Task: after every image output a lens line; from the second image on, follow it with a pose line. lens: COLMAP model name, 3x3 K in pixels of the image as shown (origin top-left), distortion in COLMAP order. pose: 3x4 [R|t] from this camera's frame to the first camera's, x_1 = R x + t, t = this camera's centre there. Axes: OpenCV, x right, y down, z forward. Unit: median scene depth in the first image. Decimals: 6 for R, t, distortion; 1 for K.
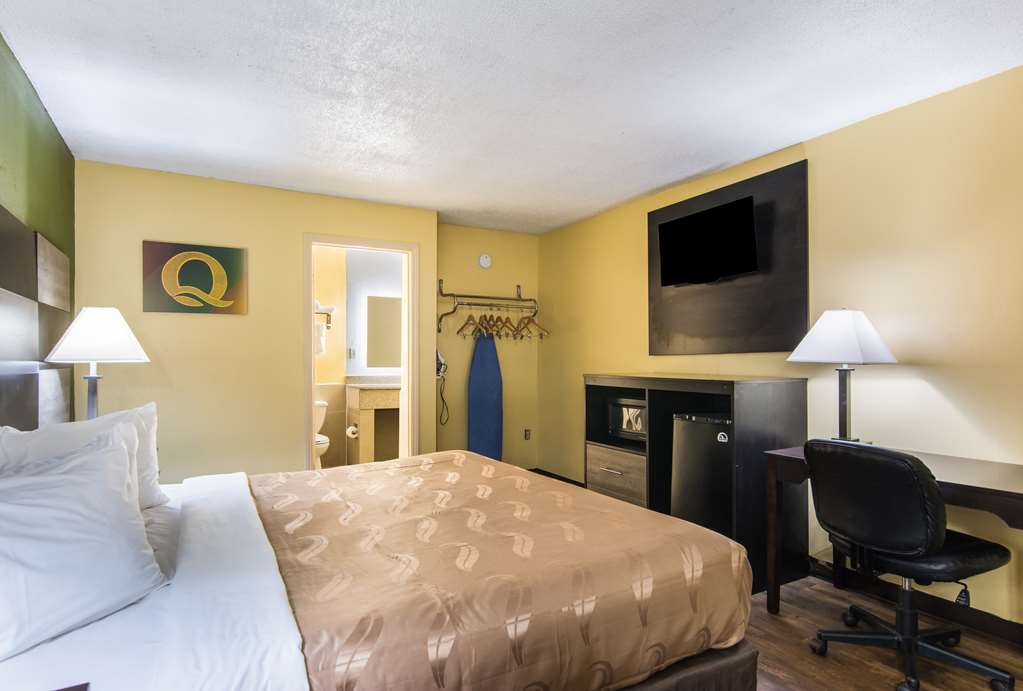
lens RADIAL K [[548.7, 0, 511.5], [0, 548.7, 345.5], [0, 0, 1]] dist [-0.002923, -0.000378]
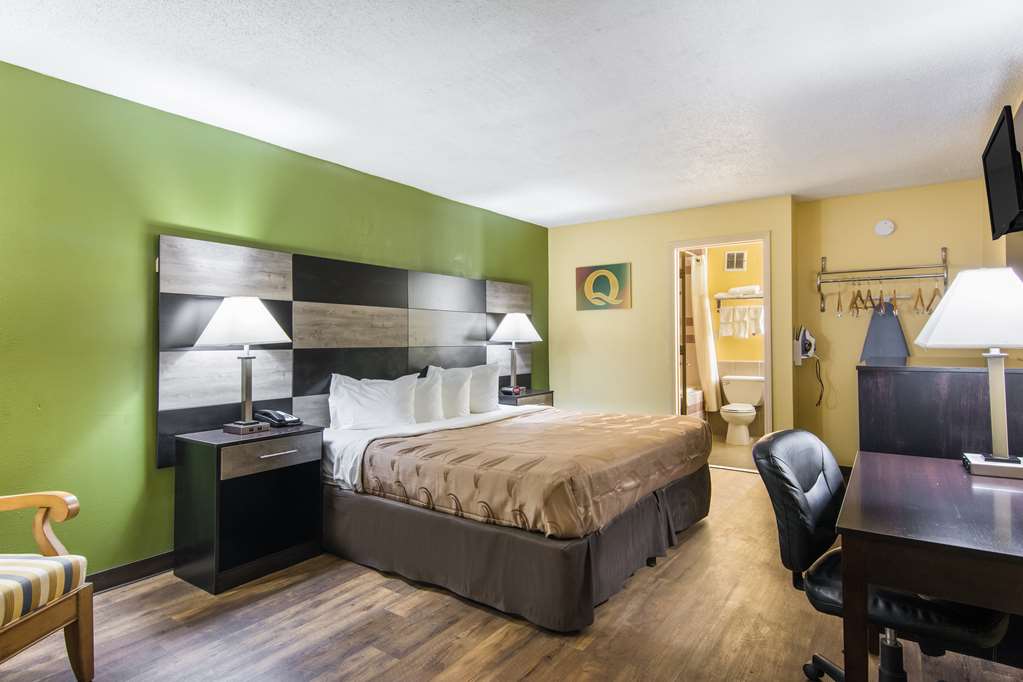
lens RADIAL K [[537.4, 0, 511.5], [0, 537.4, 341.0], [0, 0, 1]] dist [-0.000593, -0.000106]
pose [[0.416326, 0.004223, -0.909206, 0.681527], [0.022481, 0.999636, 0.014937, 0.001095], [0.908938, -0.026658, 0.416079, 0.134718]]
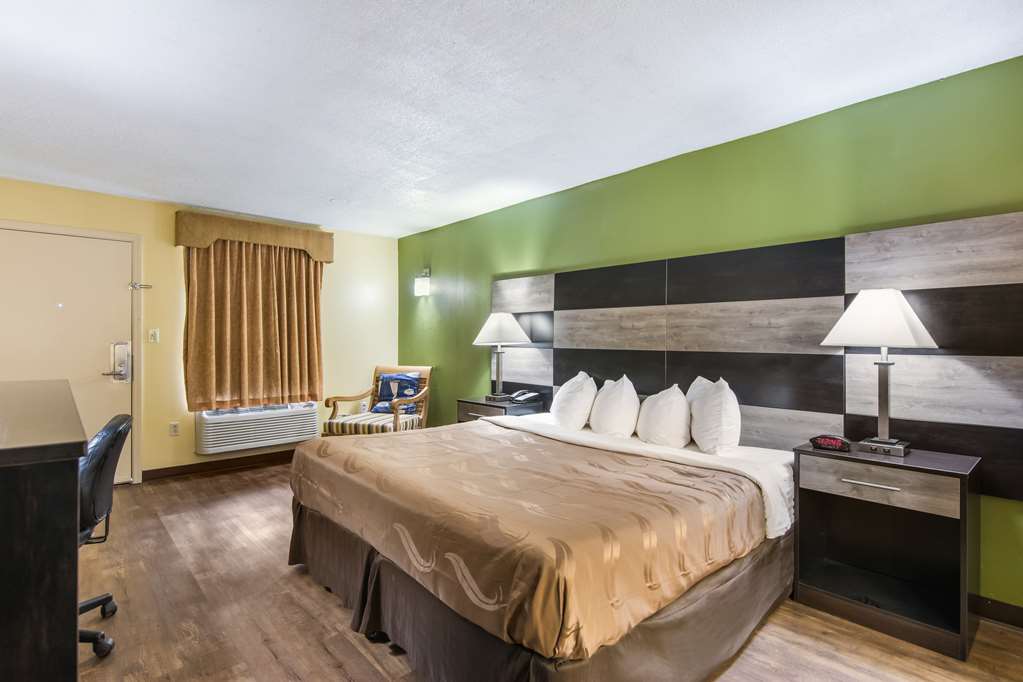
lens RADIAL K [[509.1, 0, 511.5], [0, 509.1, 341.0], [0, 0, 1]] dist [0.001670, 0.000083]
pose [[-0.977323, -0.001462, -0.211748, 0.042653], [0.002728, 0.999806, -0.019495, 0.024354], [0.211735, -0.019631, -0.977130, 1.199553]]
